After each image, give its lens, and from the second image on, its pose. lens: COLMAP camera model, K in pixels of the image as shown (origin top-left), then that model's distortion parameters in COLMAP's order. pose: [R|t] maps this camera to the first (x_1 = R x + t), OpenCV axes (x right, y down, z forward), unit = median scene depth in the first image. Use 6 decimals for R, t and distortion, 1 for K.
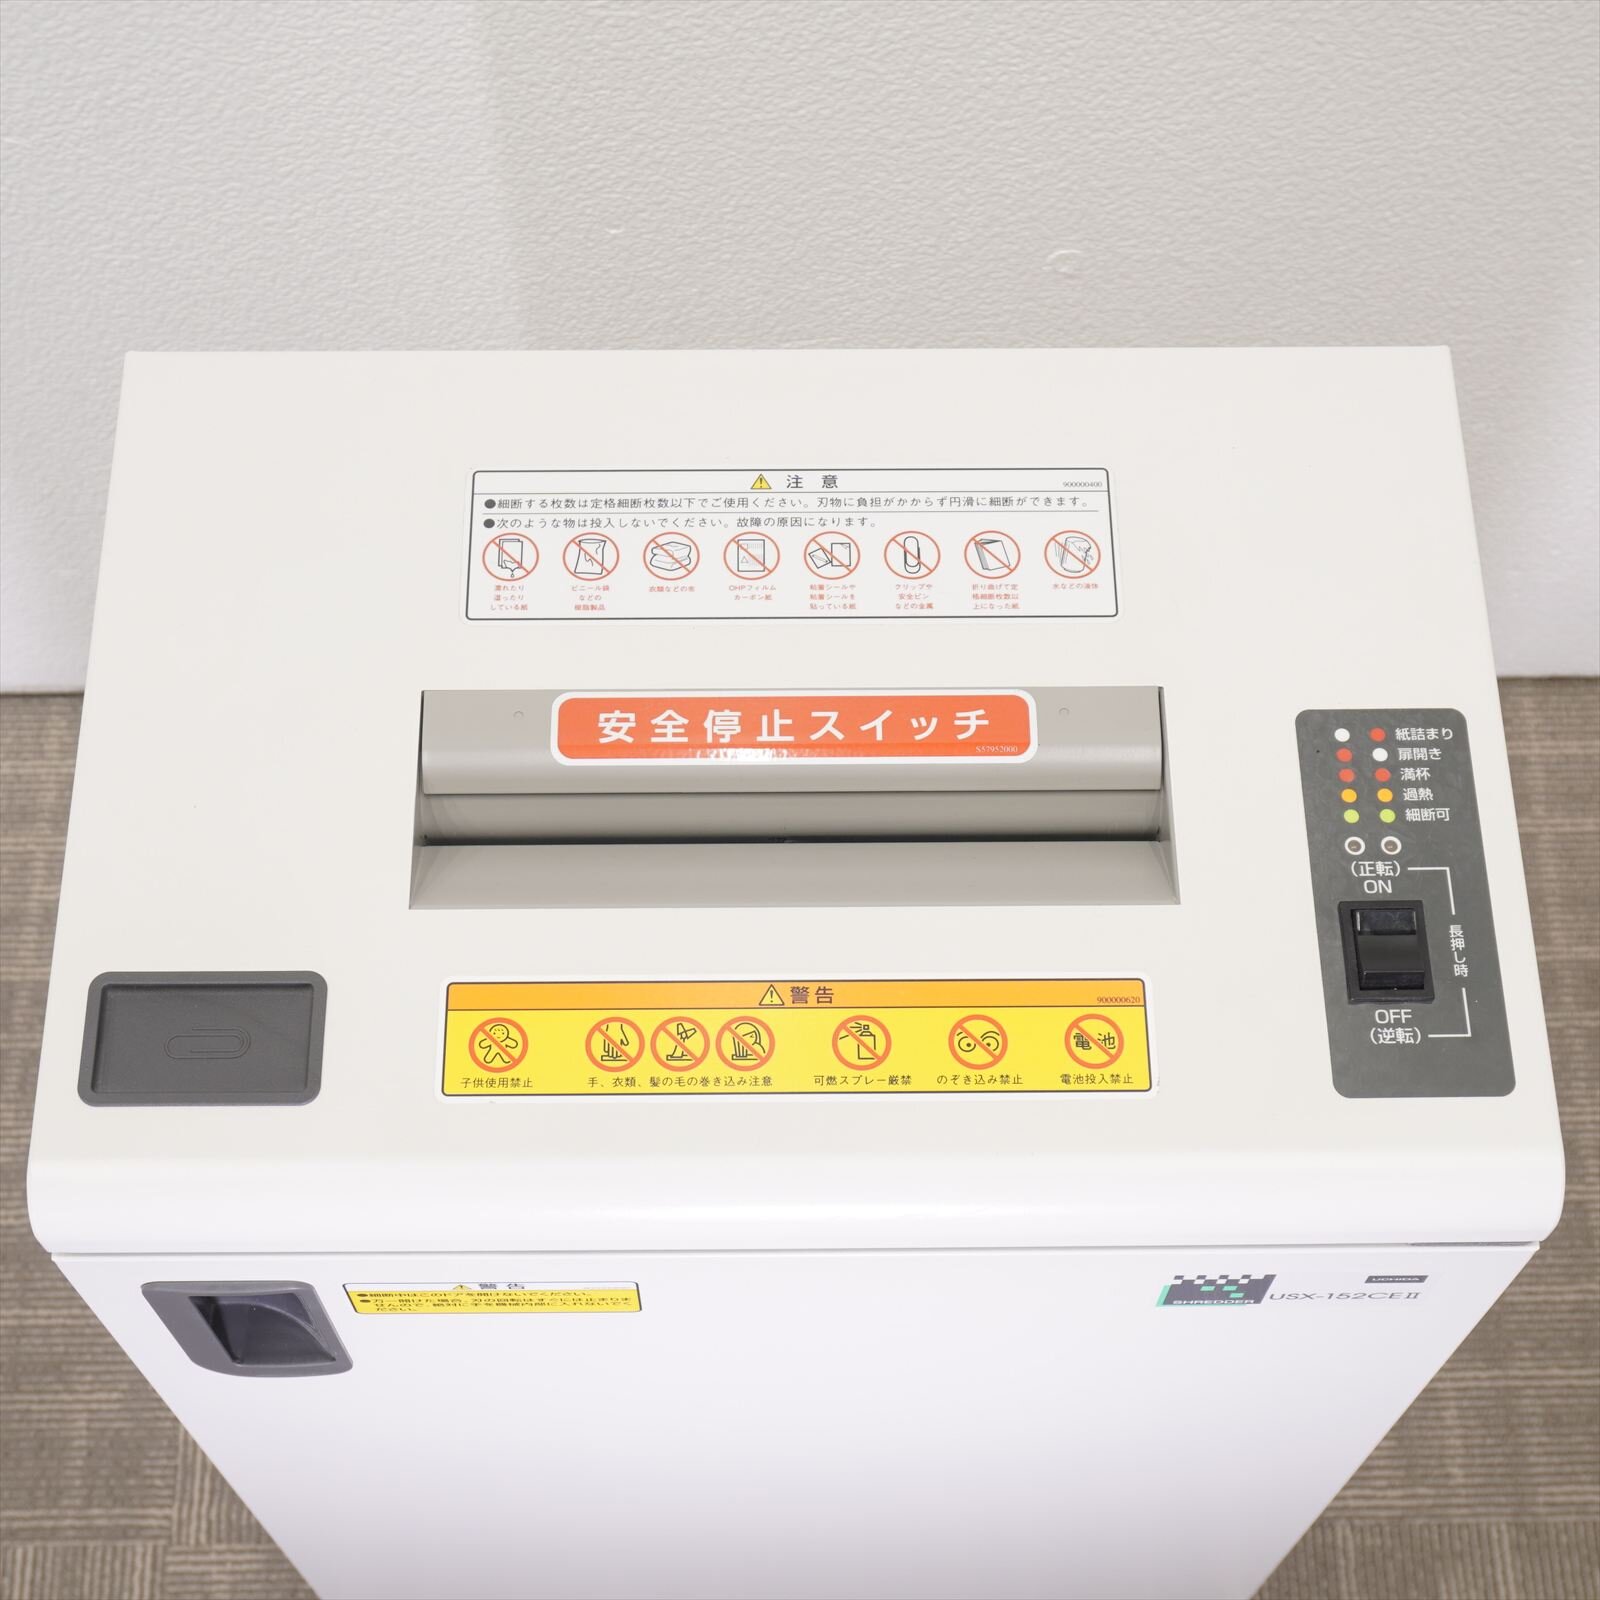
lens RADIAL K [[2744.8, 0, 800.0], [0, 2744.8, 800.0], [0, 0, 1]] dist [-0.025052, -0.018185]
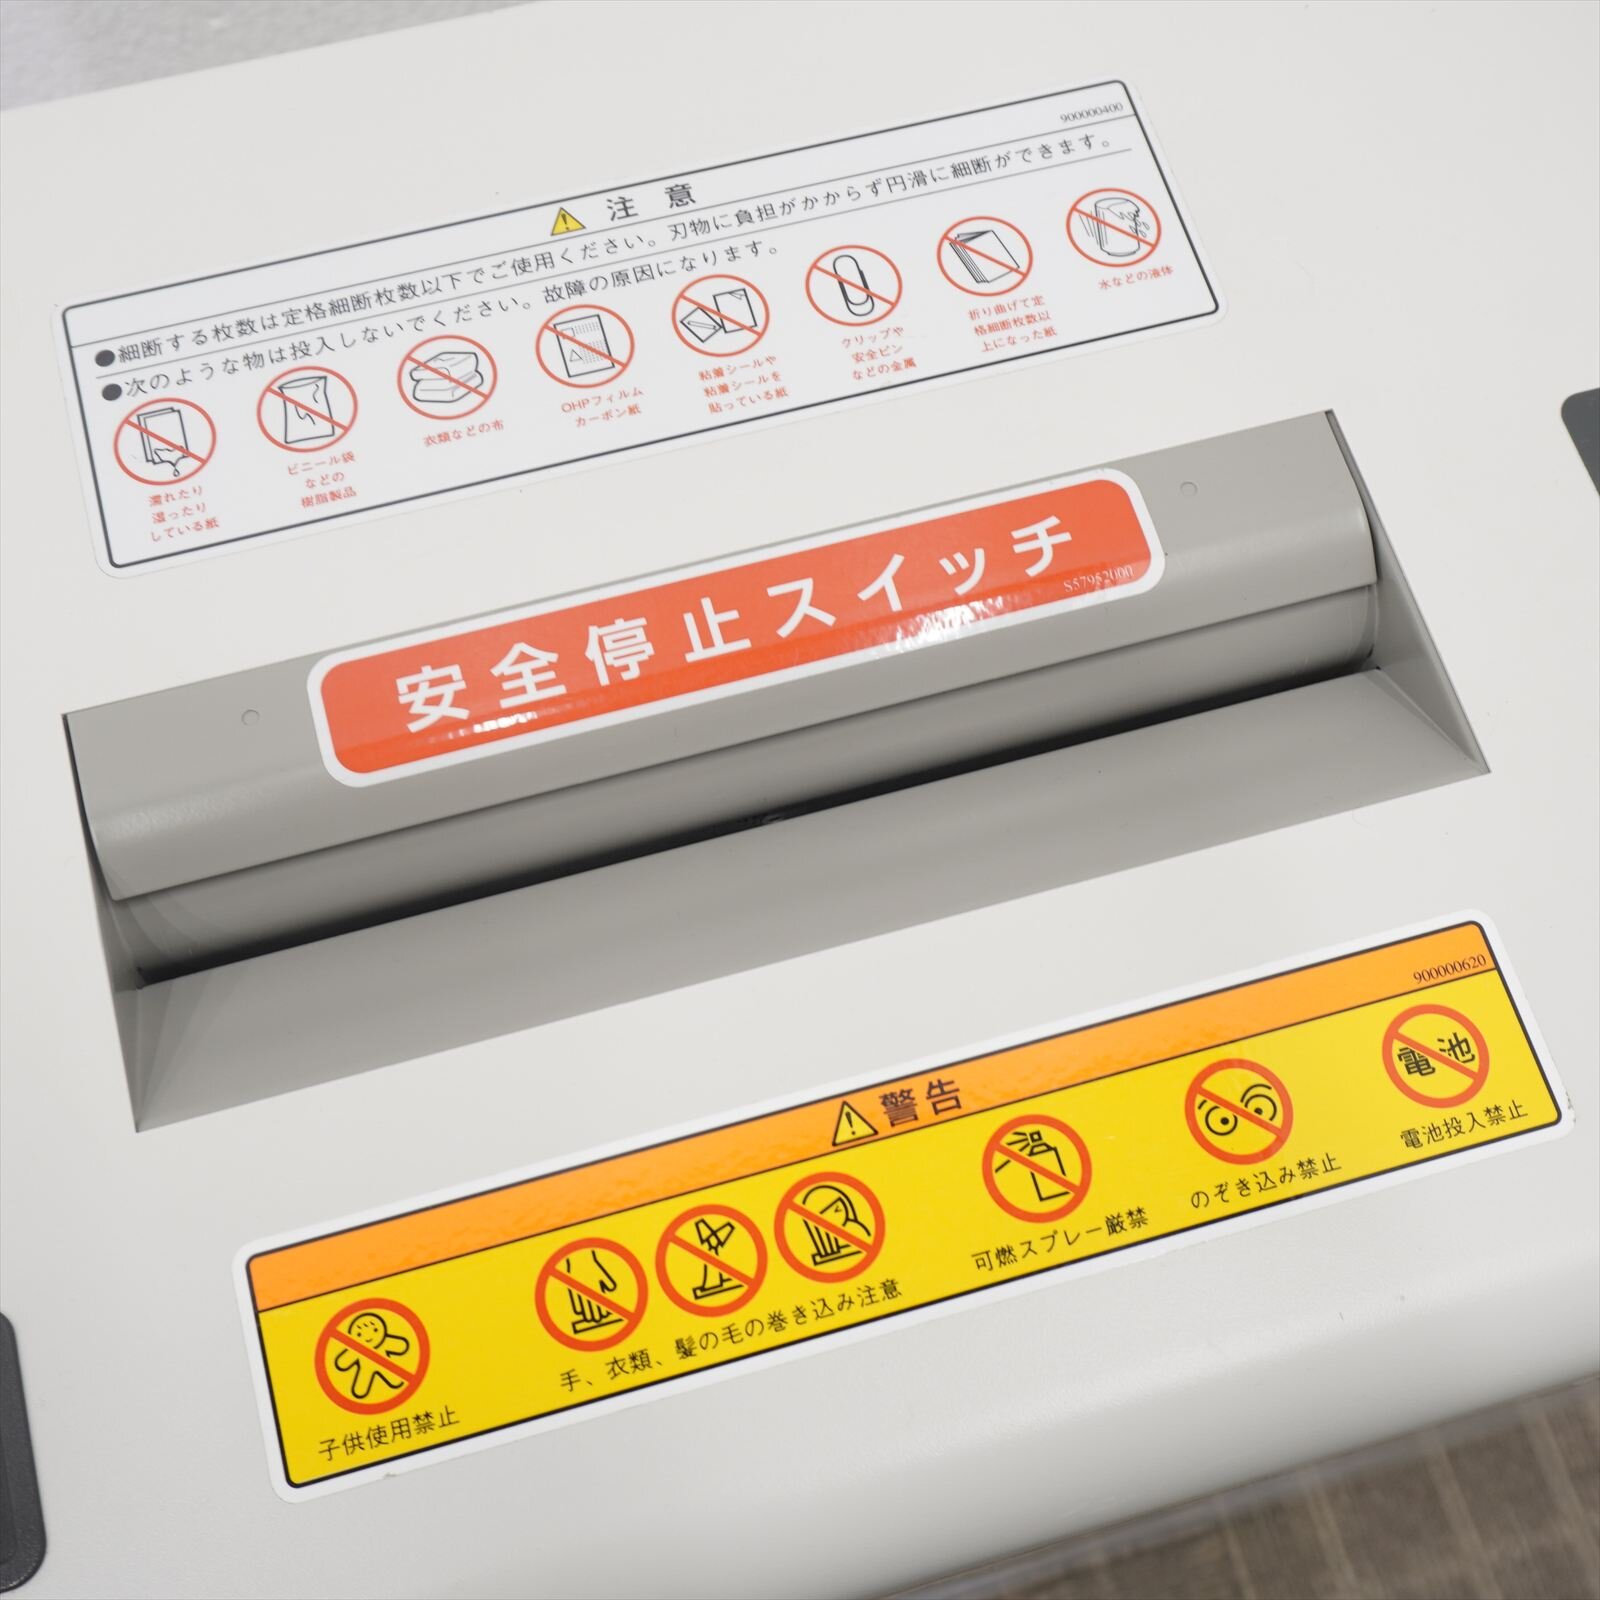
lens RADIAL K [[2319.2, 0, 800.0], [0, 2319.2, 800.0], [0, 0, 1]] dist [-0.054080, 0.377854]
pose [[0.964594, -0.238214, 0.113196, -0.051845], [0.229593, 0.969646, 0.084100, -0.027824], [-0.129794, -0.055133, 0.990007, 0.515528]]
